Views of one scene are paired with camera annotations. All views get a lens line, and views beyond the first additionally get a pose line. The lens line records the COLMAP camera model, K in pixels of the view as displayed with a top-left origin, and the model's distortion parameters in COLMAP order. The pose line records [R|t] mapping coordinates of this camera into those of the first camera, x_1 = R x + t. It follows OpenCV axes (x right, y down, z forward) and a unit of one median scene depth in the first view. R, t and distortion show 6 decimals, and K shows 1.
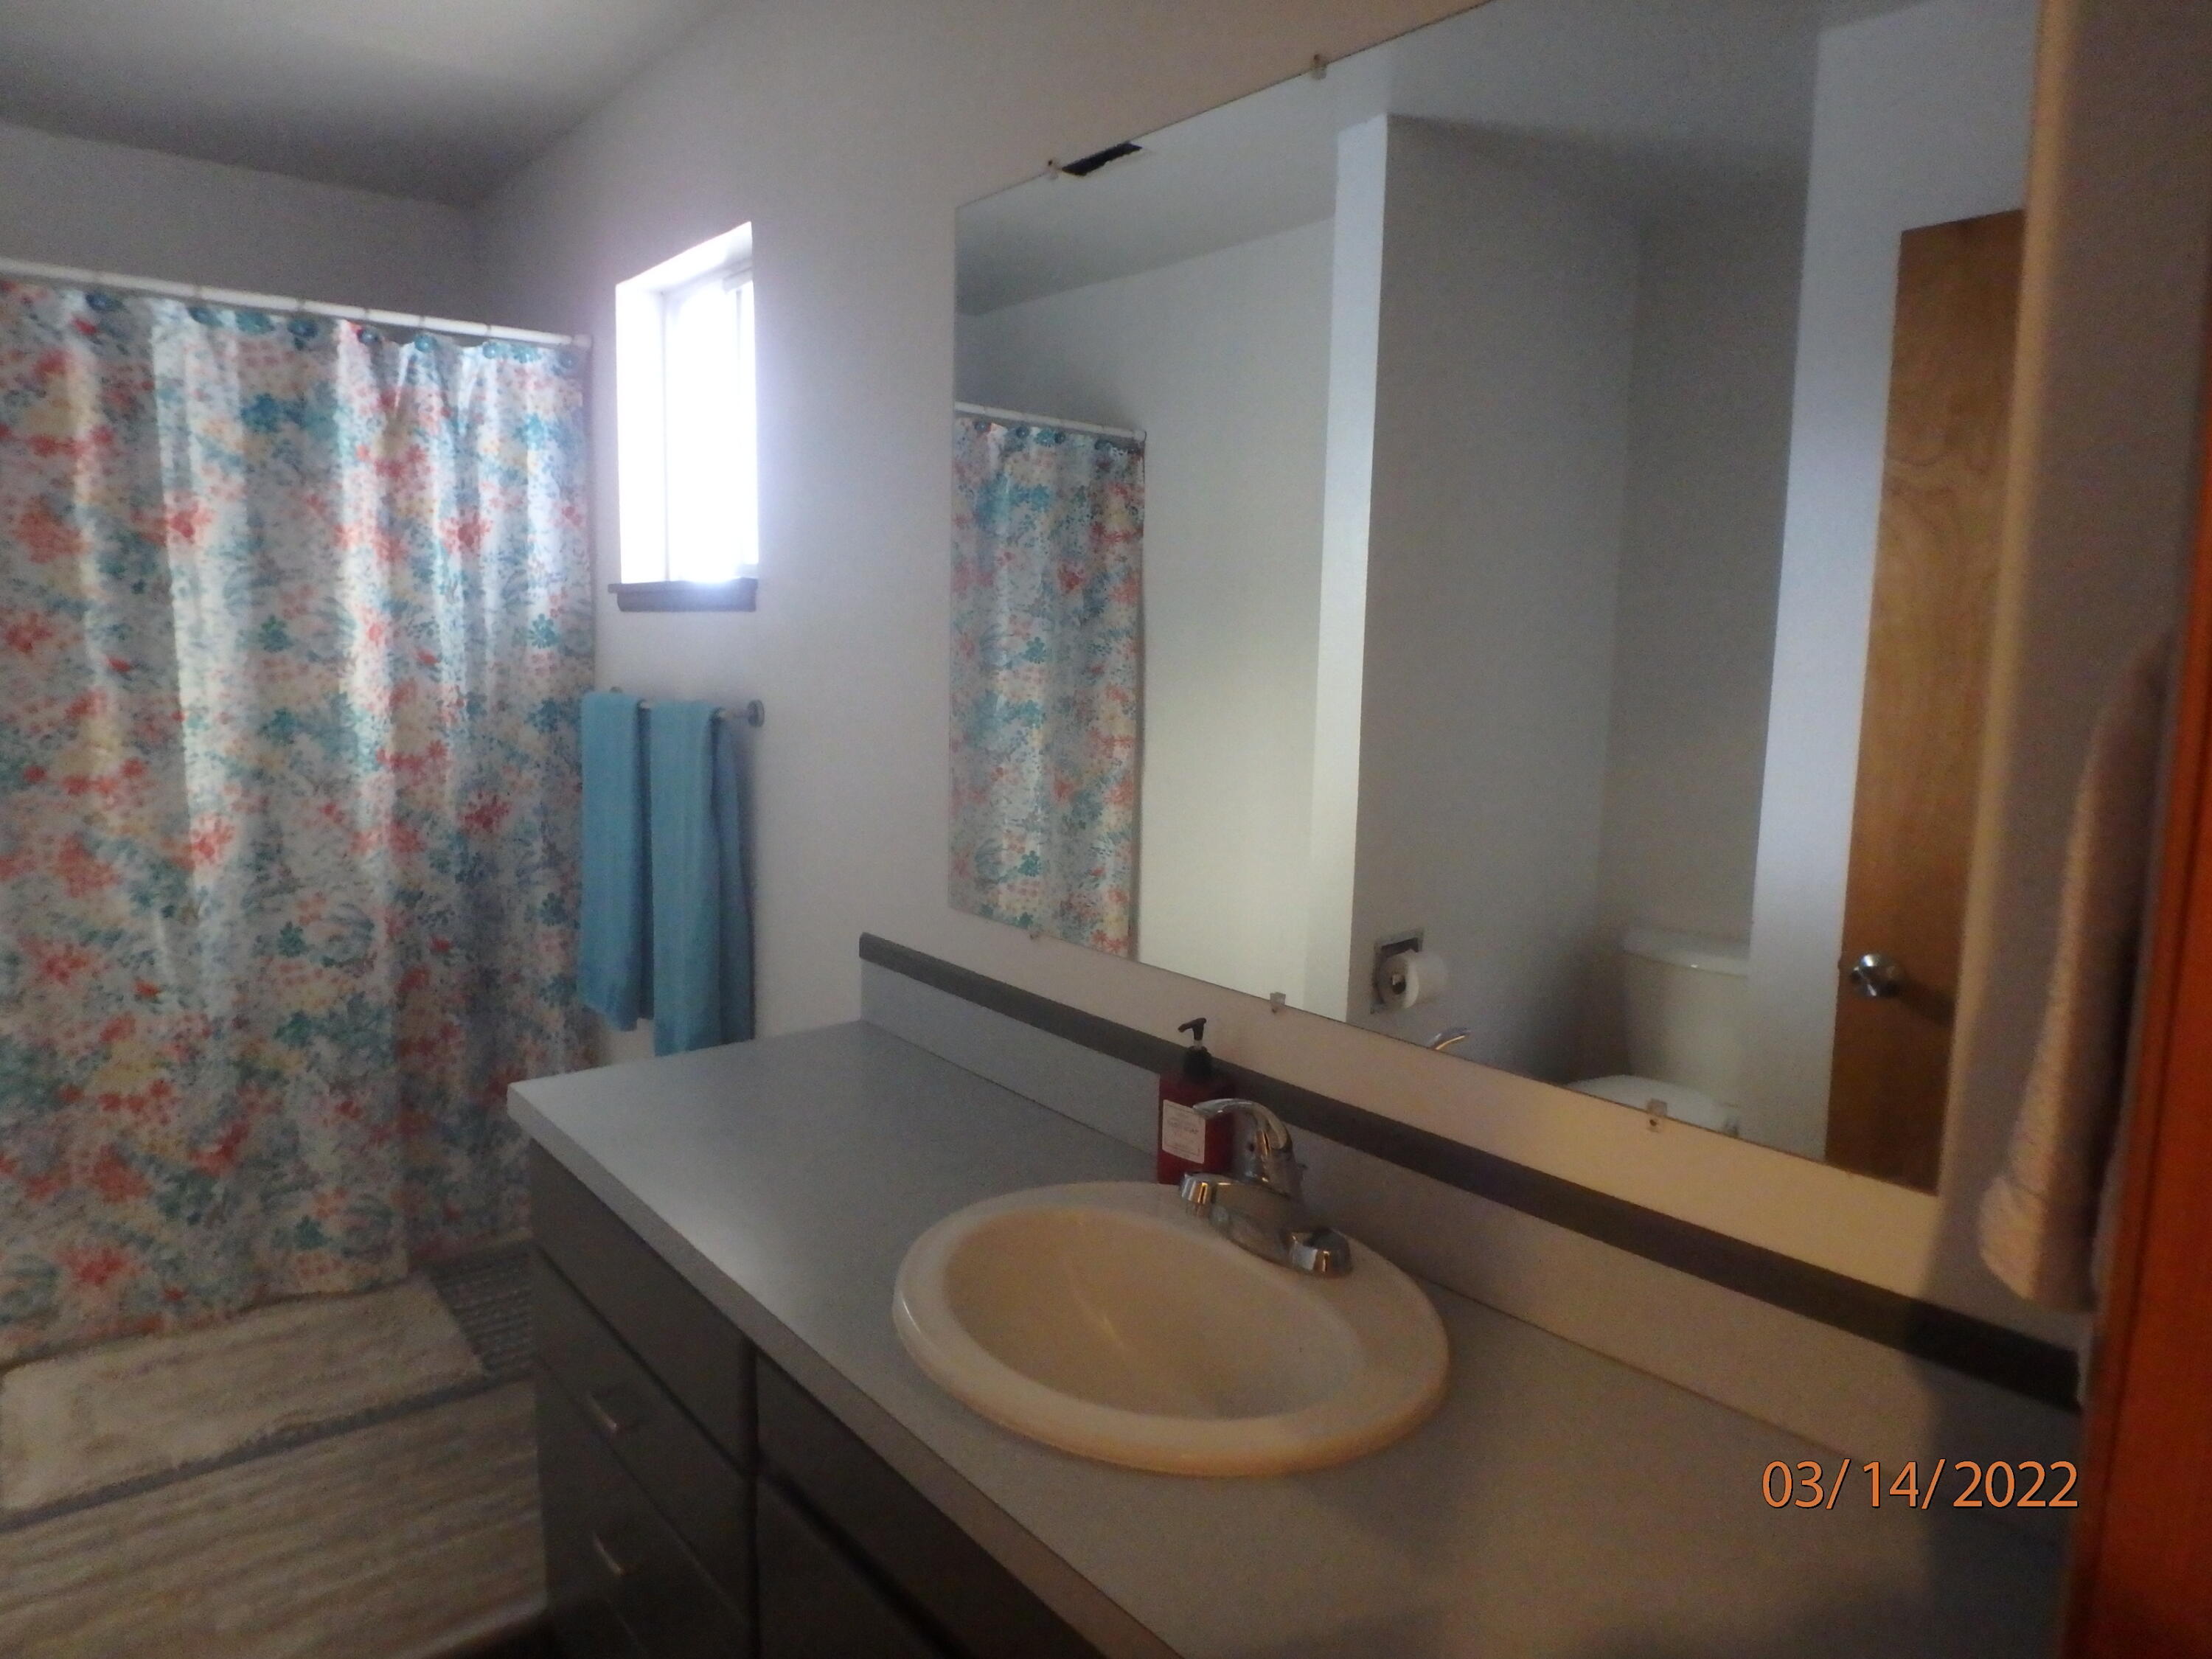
lens RADIAL K [[1388.9, 0, 1108.6], [0, 1388.9, 836.3], [0, 0, 1]] dist [-0.038244, 0.006046]
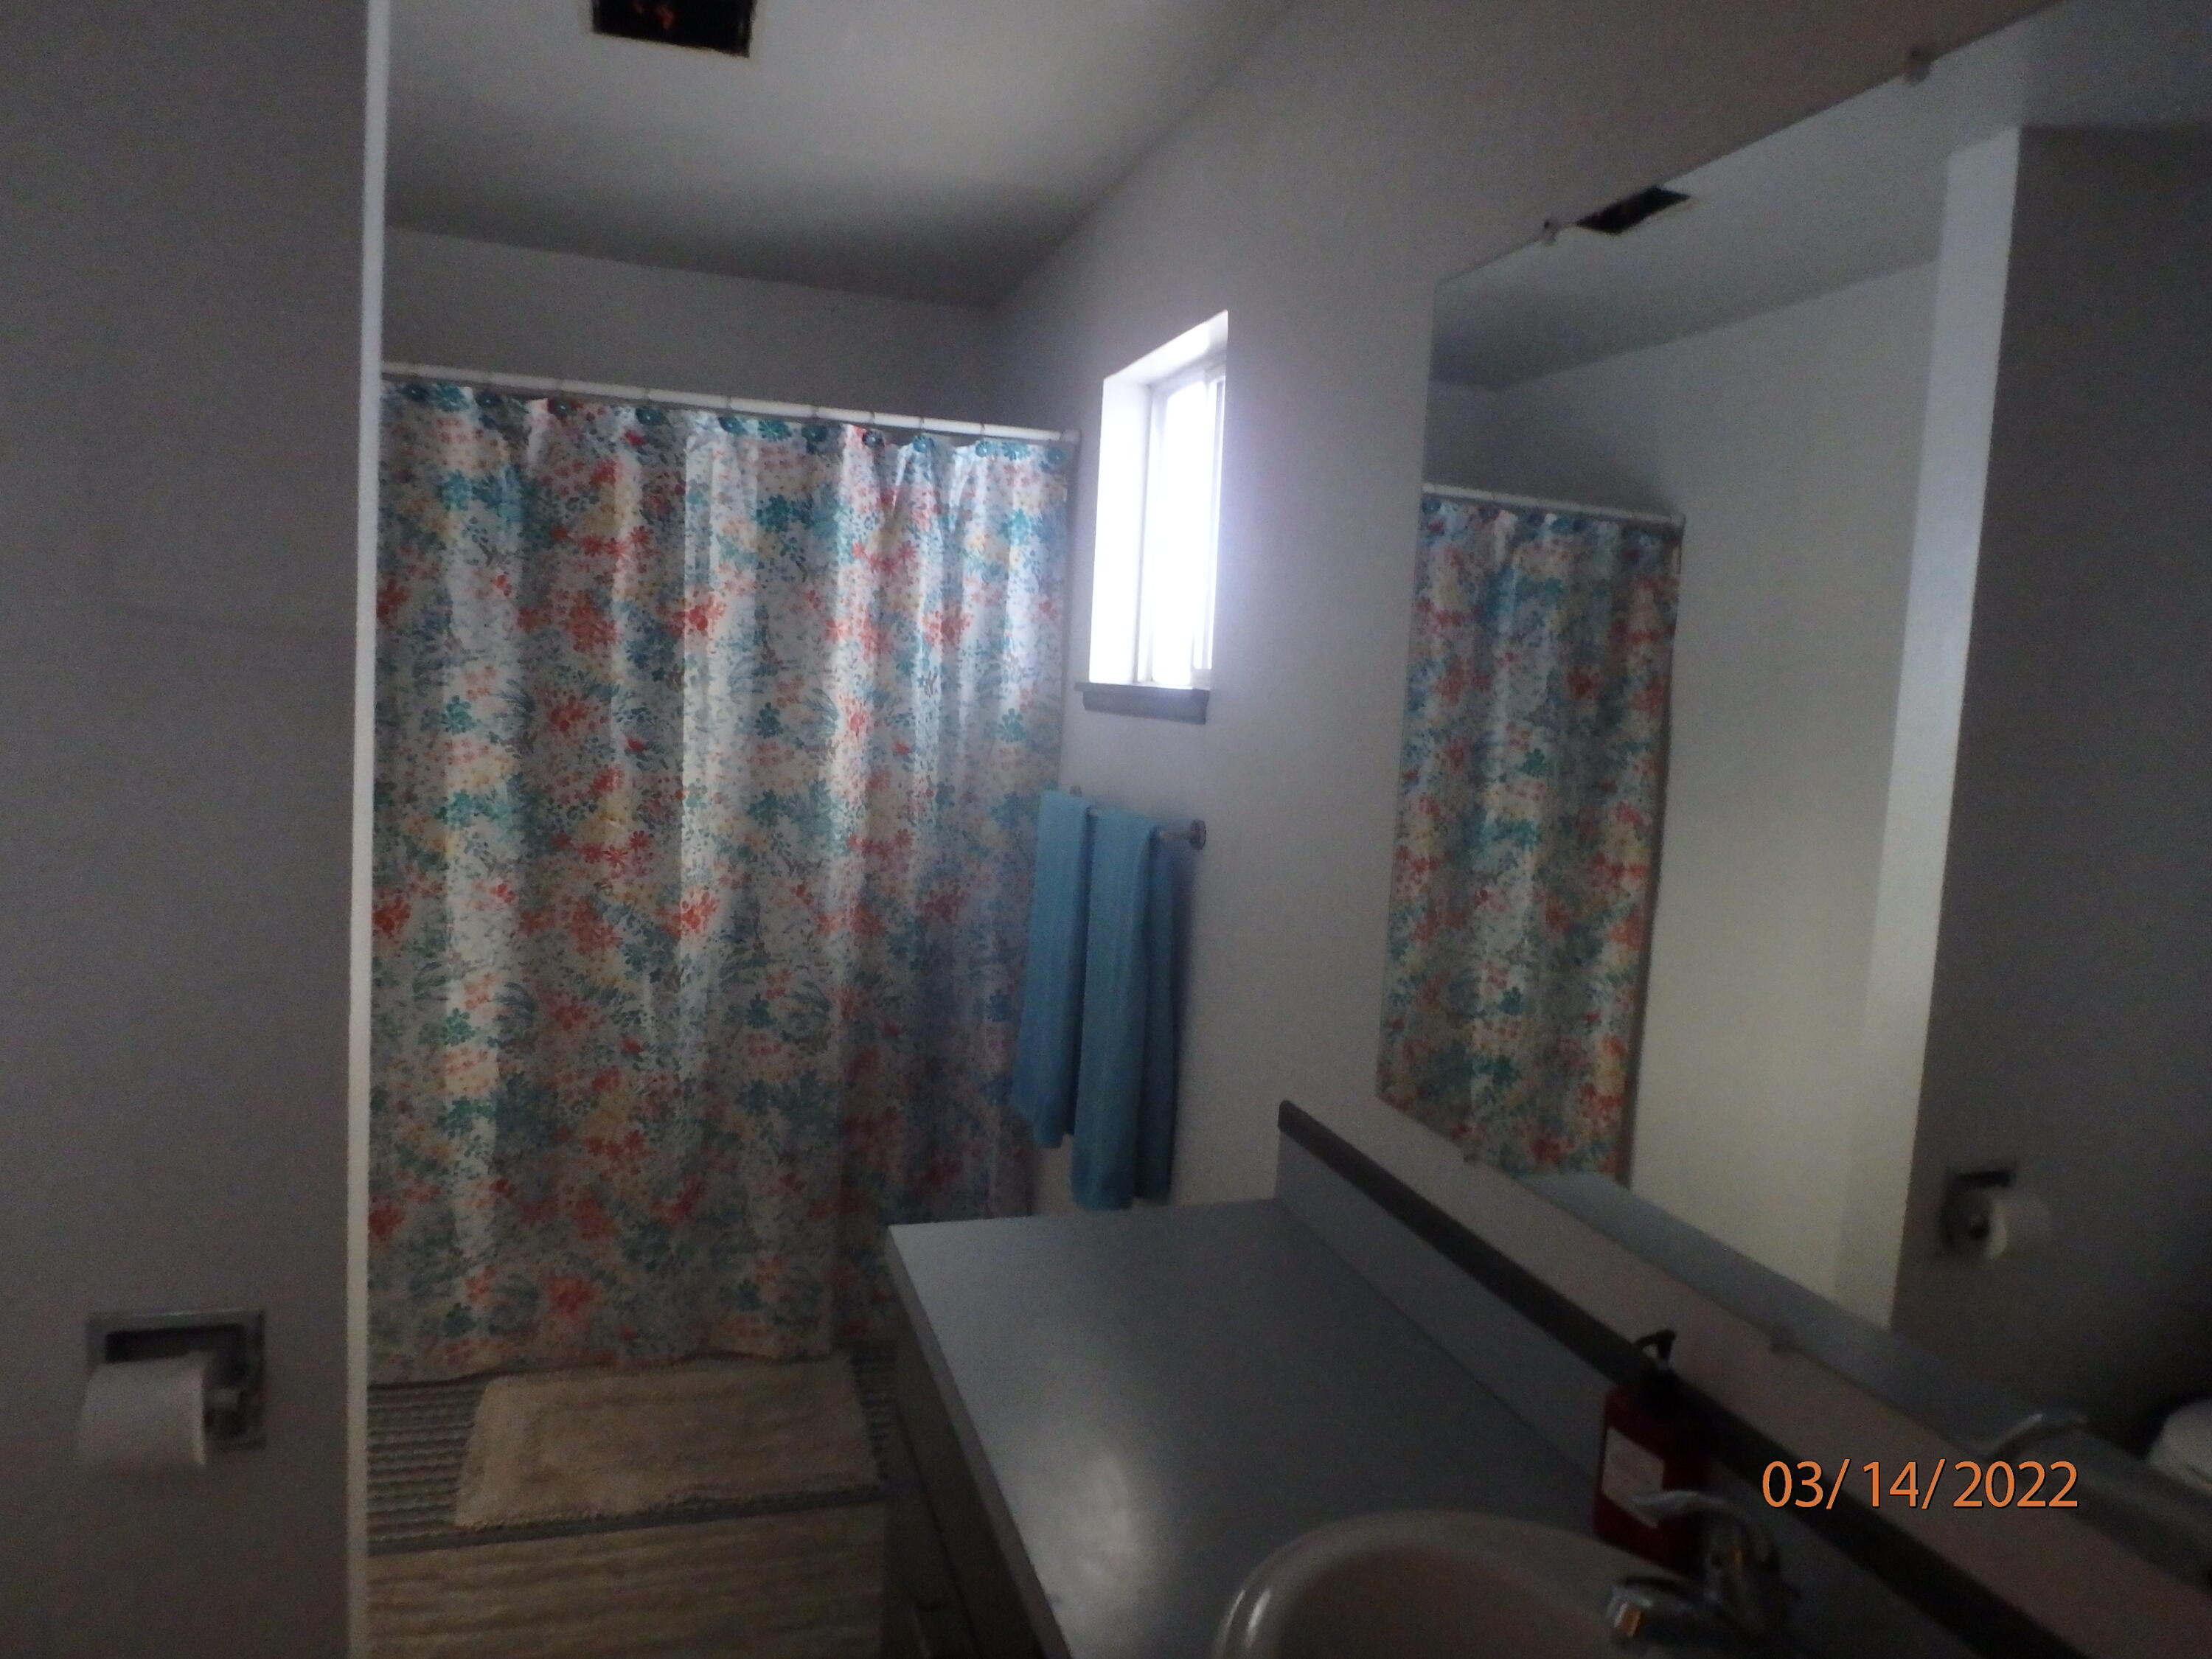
lens RADIAL K [[1388.9, 0, 1099.9], [0, 1388.9, 817.2], [0, 0, 1]] dist [-0.038244, 0.006046]
pose [[0.928429, 0.065422, -0.365704, 0.019247], [-0.086556, 0.995375, -0.041678, -0.049425], [0.361286, 0.070349, 0.929797, 0.104149]]
